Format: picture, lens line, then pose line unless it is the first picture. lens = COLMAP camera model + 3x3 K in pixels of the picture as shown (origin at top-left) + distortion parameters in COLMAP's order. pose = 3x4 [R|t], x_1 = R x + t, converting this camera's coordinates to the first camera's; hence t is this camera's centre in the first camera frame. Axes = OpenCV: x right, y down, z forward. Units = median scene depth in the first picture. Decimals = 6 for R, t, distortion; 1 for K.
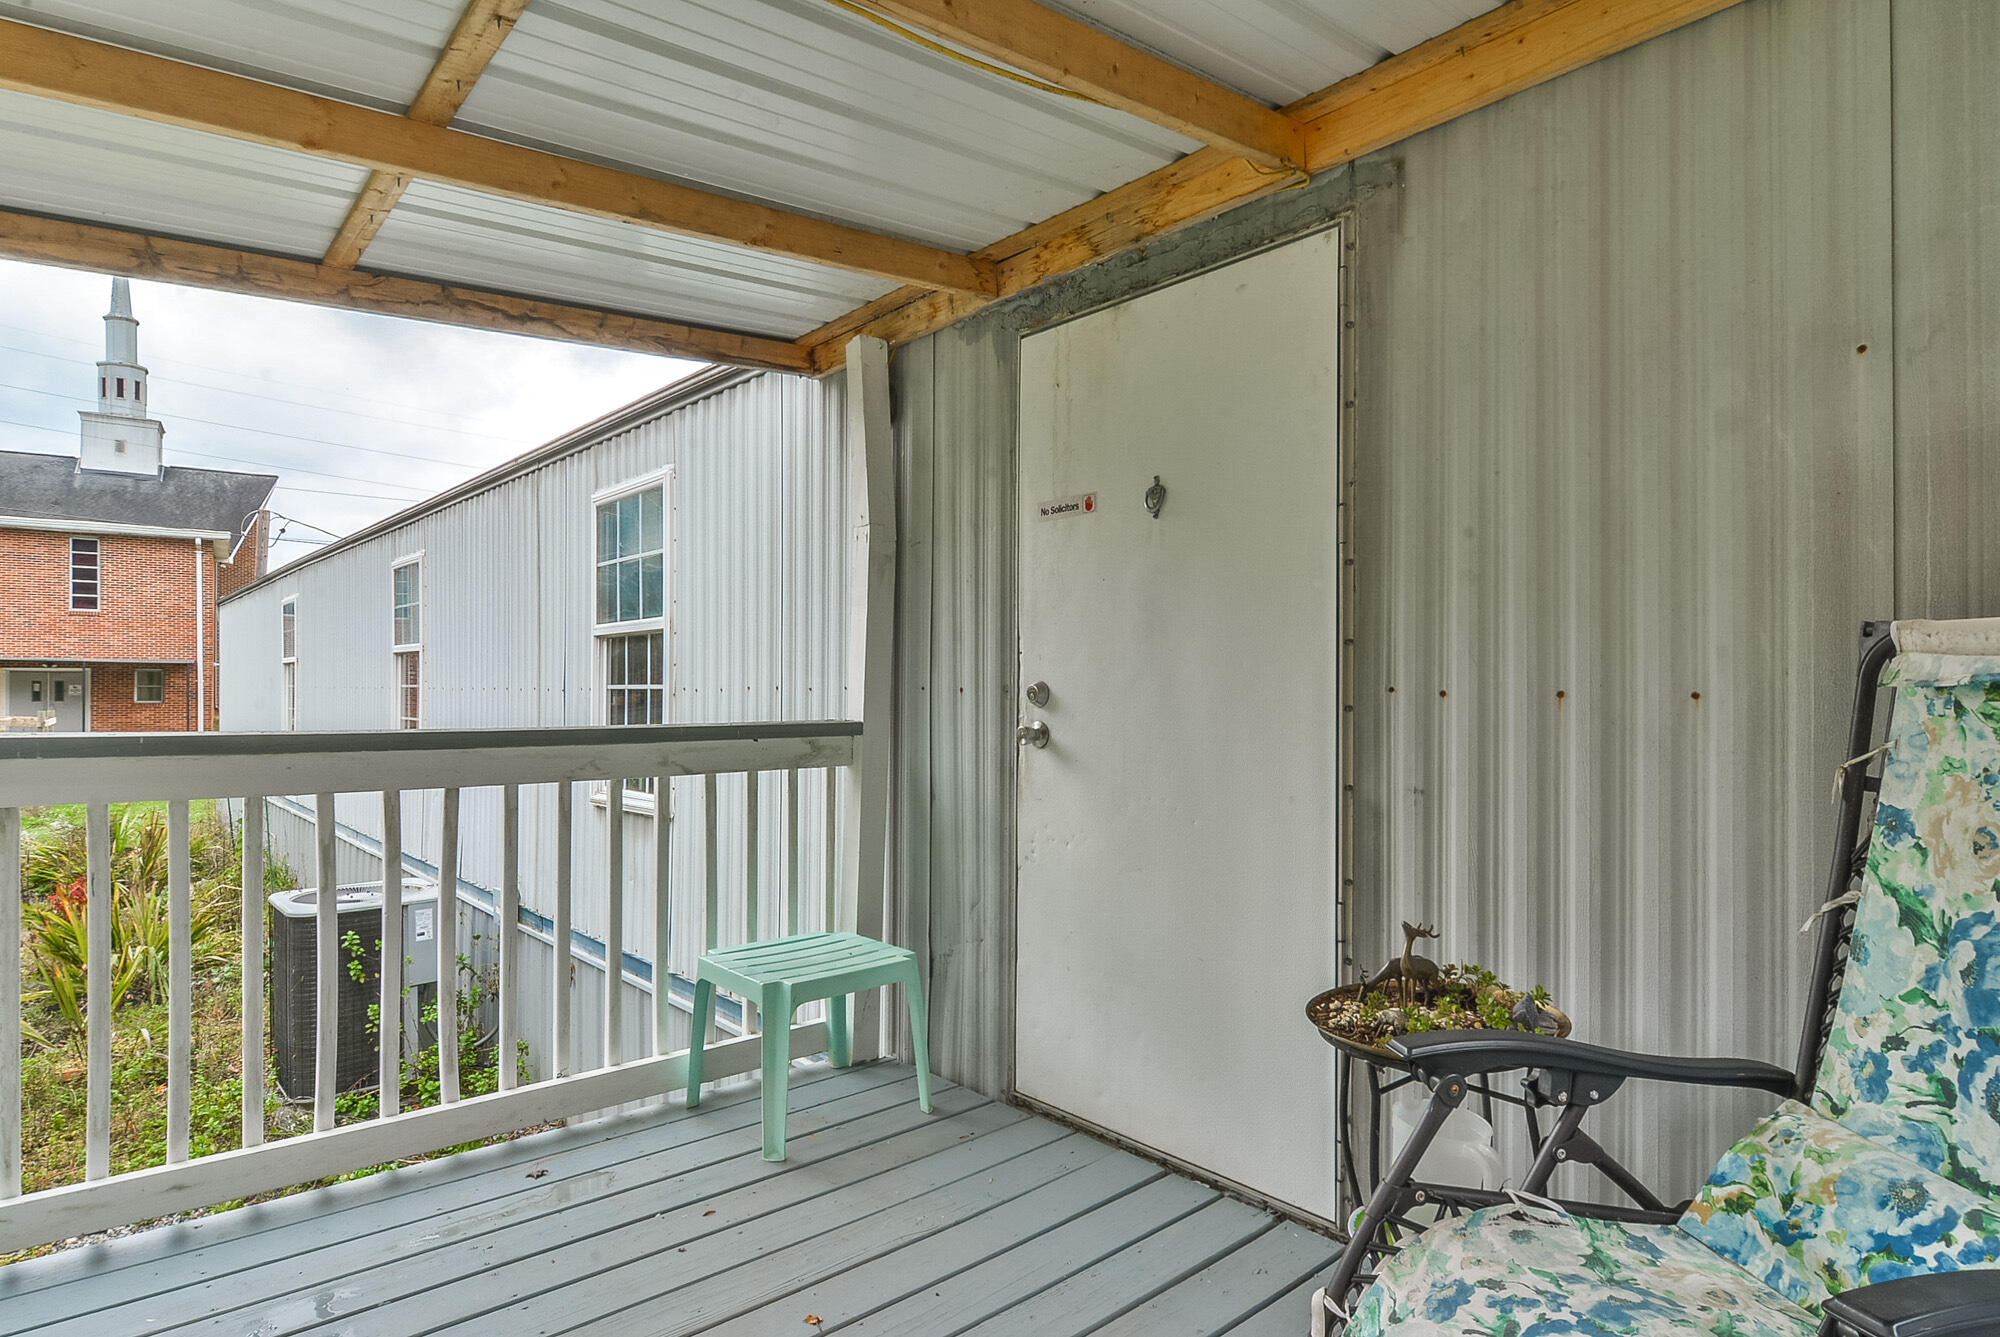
lens RADIAL K [[1081.1, 0, 993.4], [0, 1081.1, 684.7], [0, 0, 1]] dist [0.008714, -0.004985]
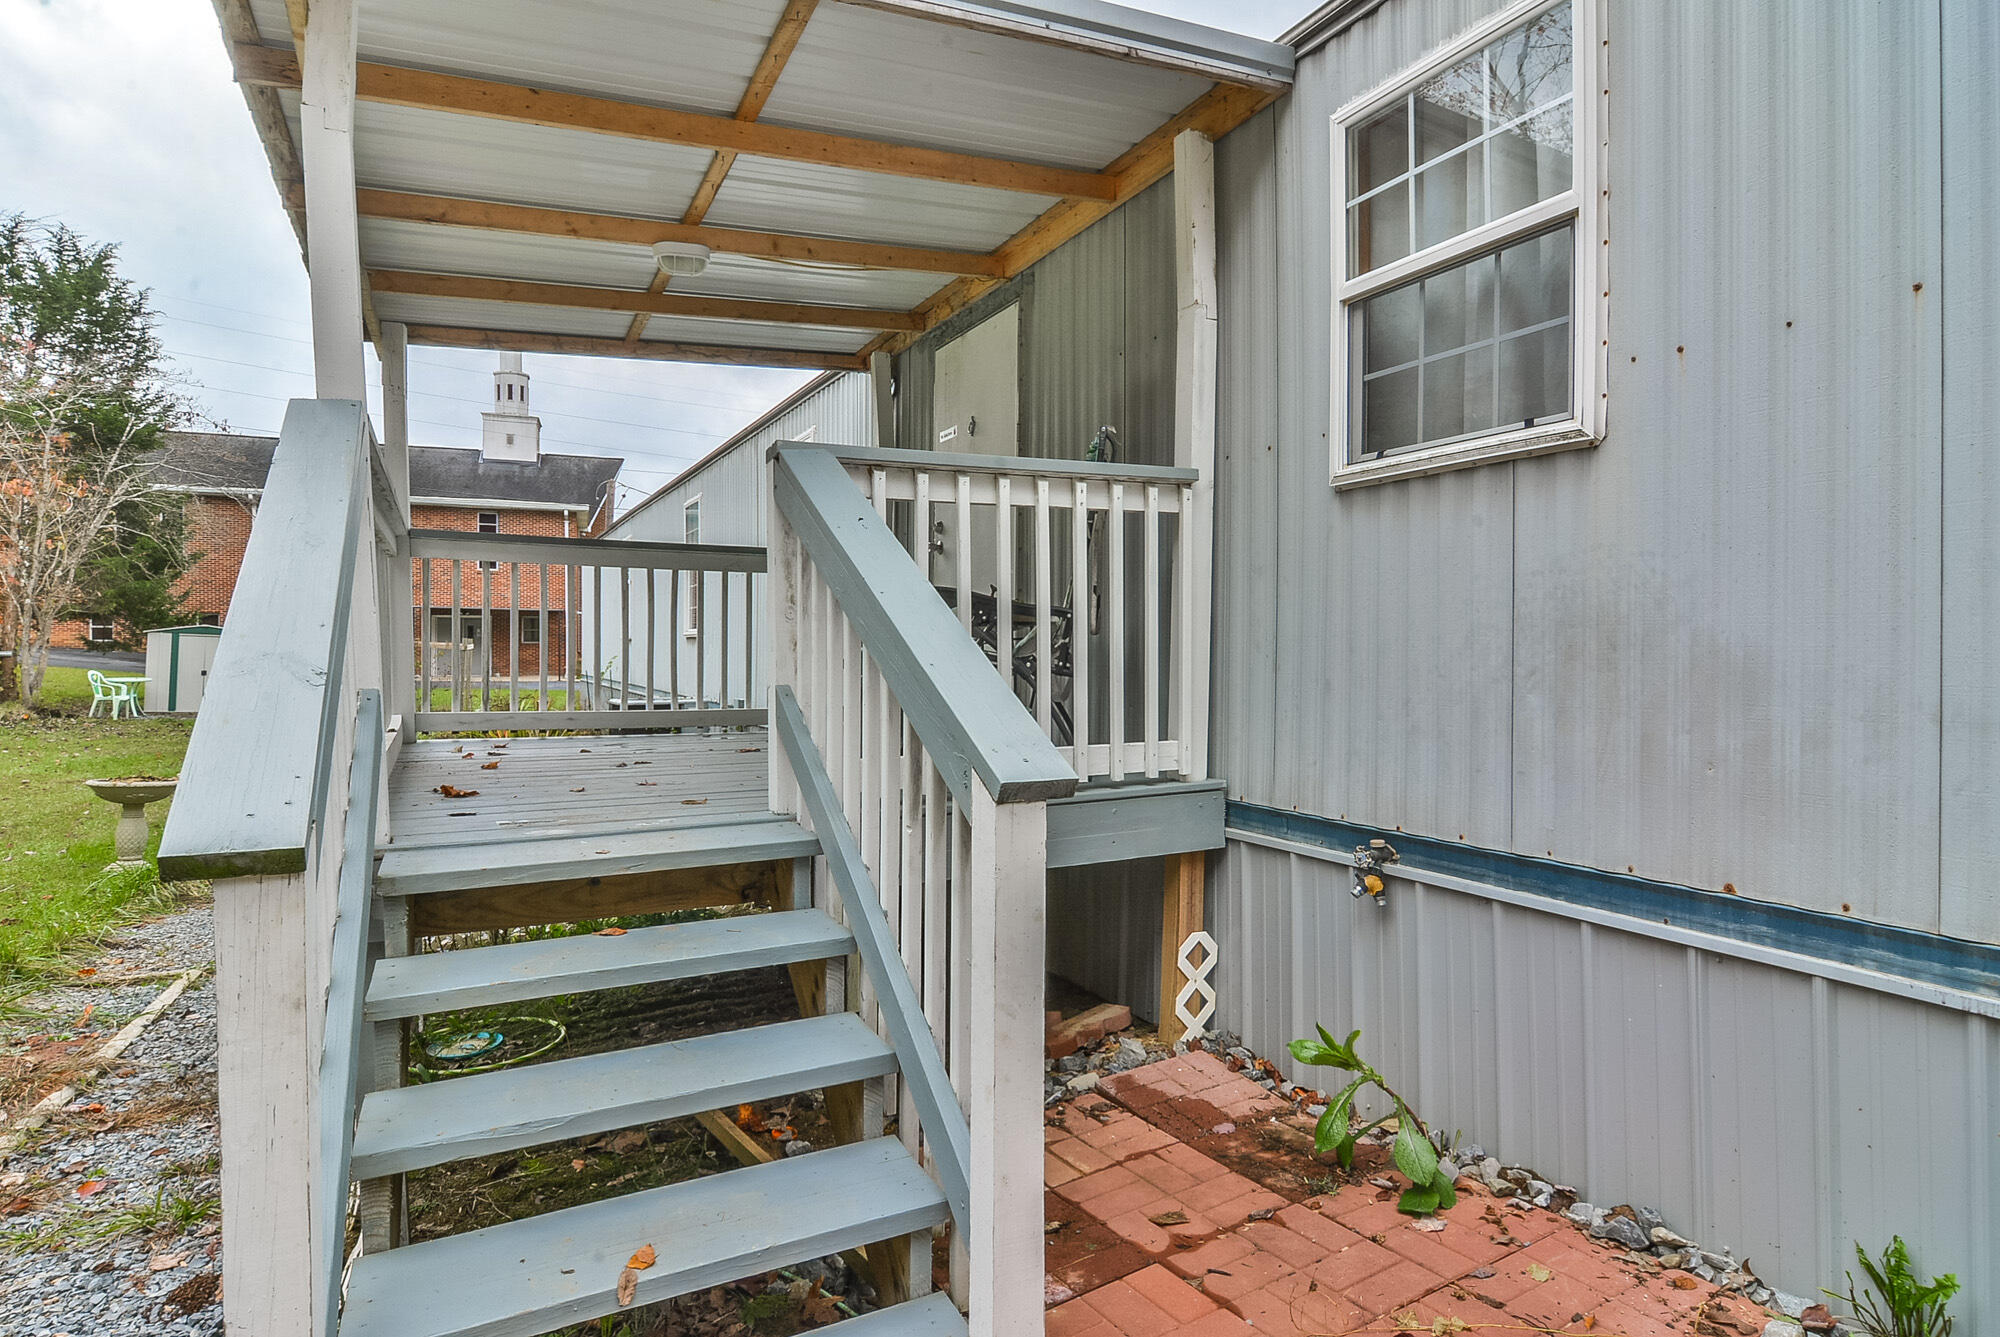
lens RADIAL K [[1081.1, 0, 1011.3], [0, 1081.1, 654.1], [0, 0, 1]] dist [0.008714, -0.004985]
pose [[0.971014, 0.001120, -0.239019, 0.190193], [0.000776, 0.999969, 0.007838, 0.066622], [0.239020, -0.007796, 0.970983, -0.270798]]
